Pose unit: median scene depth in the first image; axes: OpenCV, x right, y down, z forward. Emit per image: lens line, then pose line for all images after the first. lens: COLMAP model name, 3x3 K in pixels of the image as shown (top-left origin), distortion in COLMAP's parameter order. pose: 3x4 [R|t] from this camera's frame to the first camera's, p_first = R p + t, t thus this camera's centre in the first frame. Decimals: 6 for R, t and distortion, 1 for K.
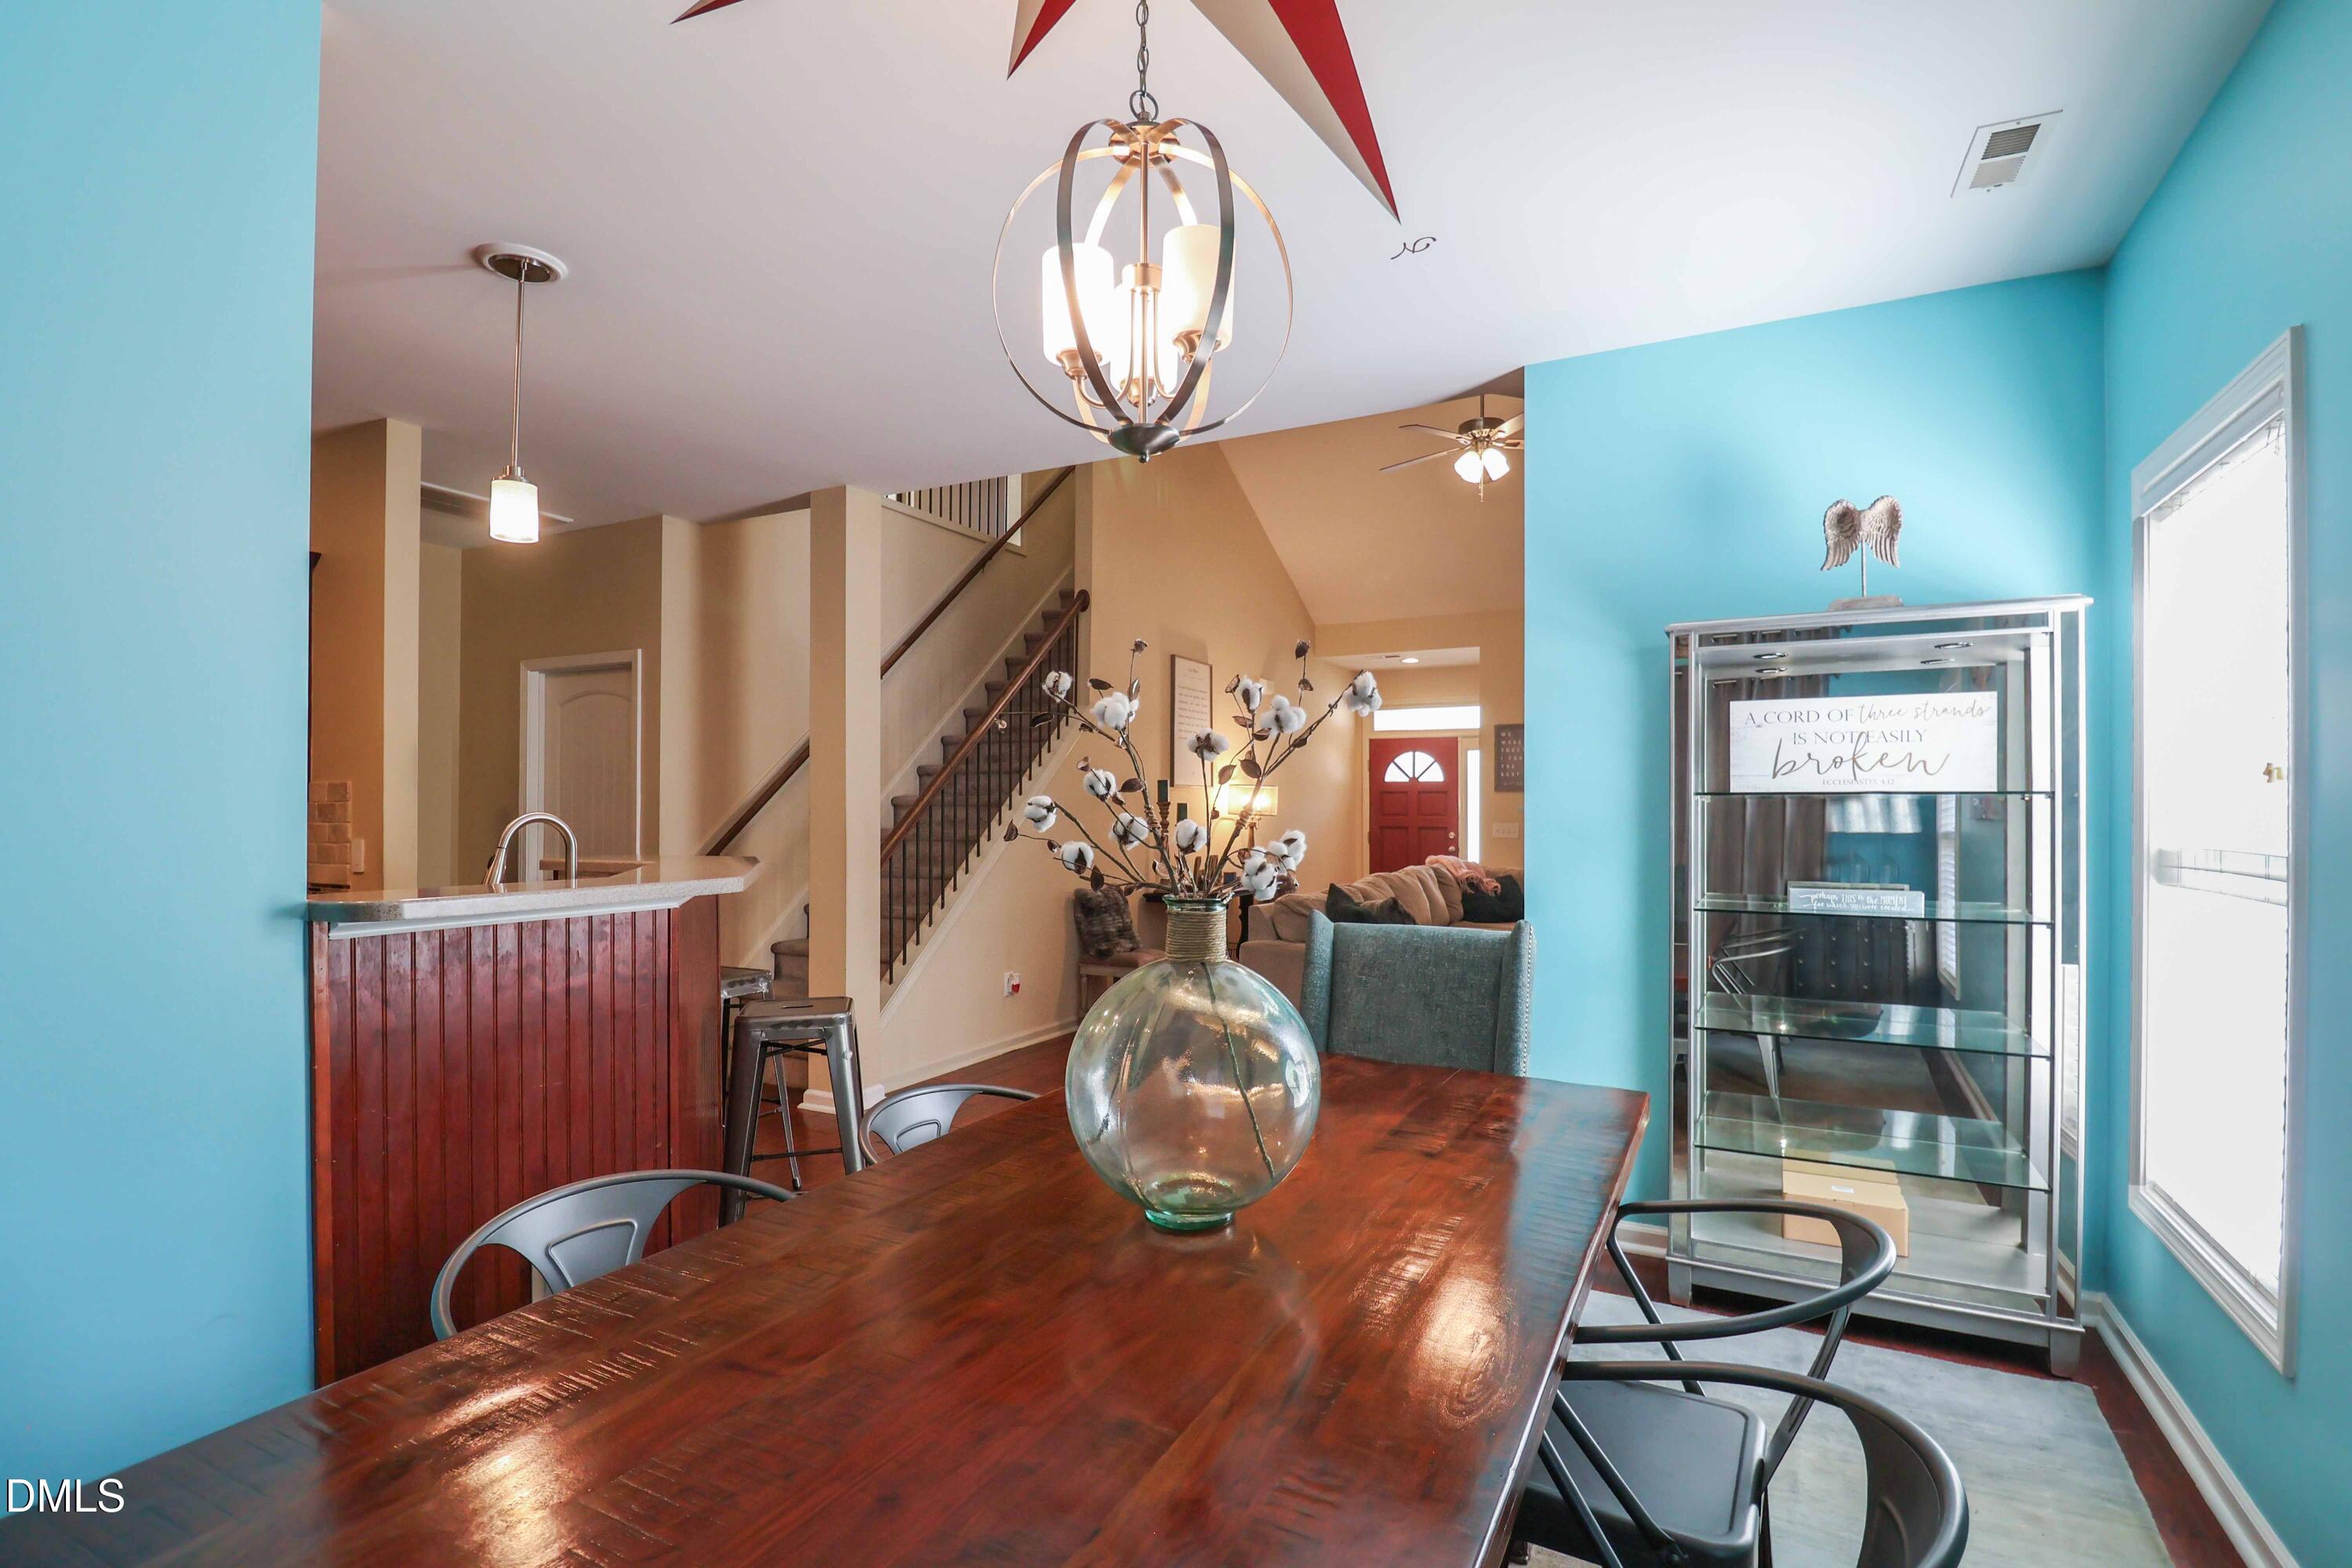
lens RADIAL K [[1115.0, 0, 1196.6], [0, 1115.0, 800.4], [0, 0, 1]] dist [-0.008572, -0.009897]
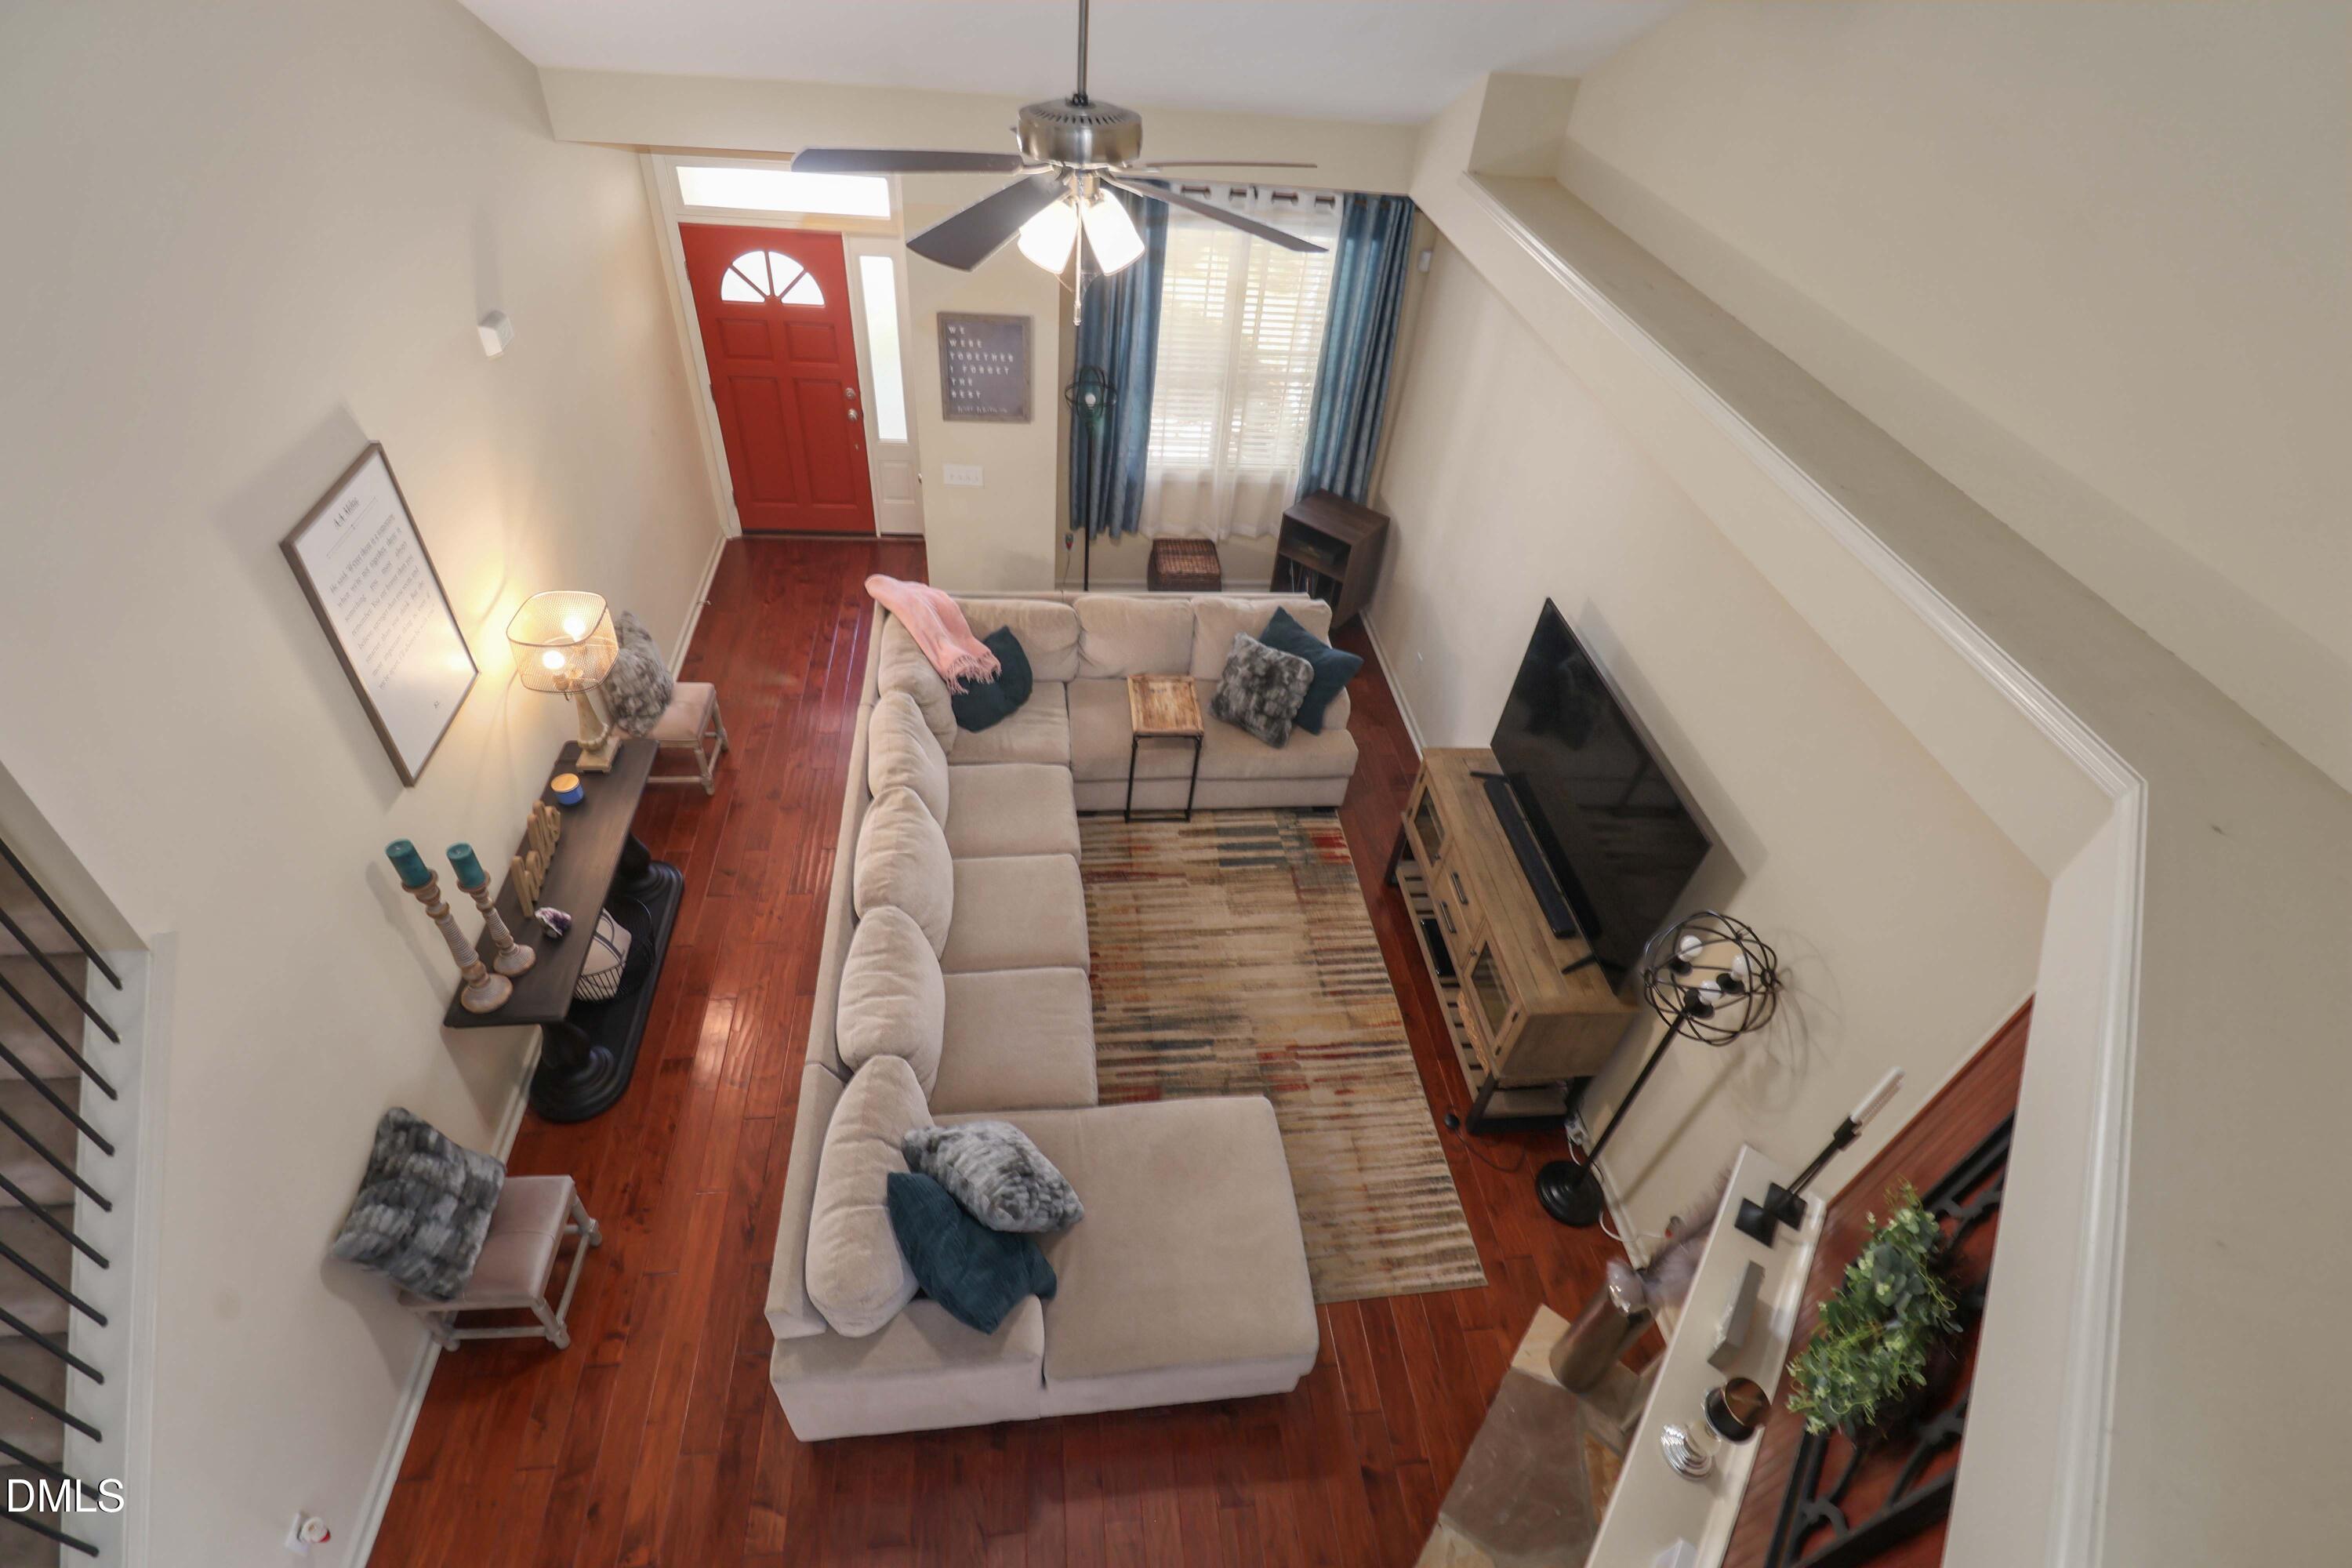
lens RADIAL K [[1115.0, 0, 1181.4], [0, 1115.0, 755.7], [0, 0, 1]] dist [-0.008572, -0.009897]
pose [[0.834209, -0.313413, 0.453727, 0.029593], [-0.086532, 0.738201, 0.669008, -0.259168], [-0.544618, -0.597354, 0.588693, 0.381845]]
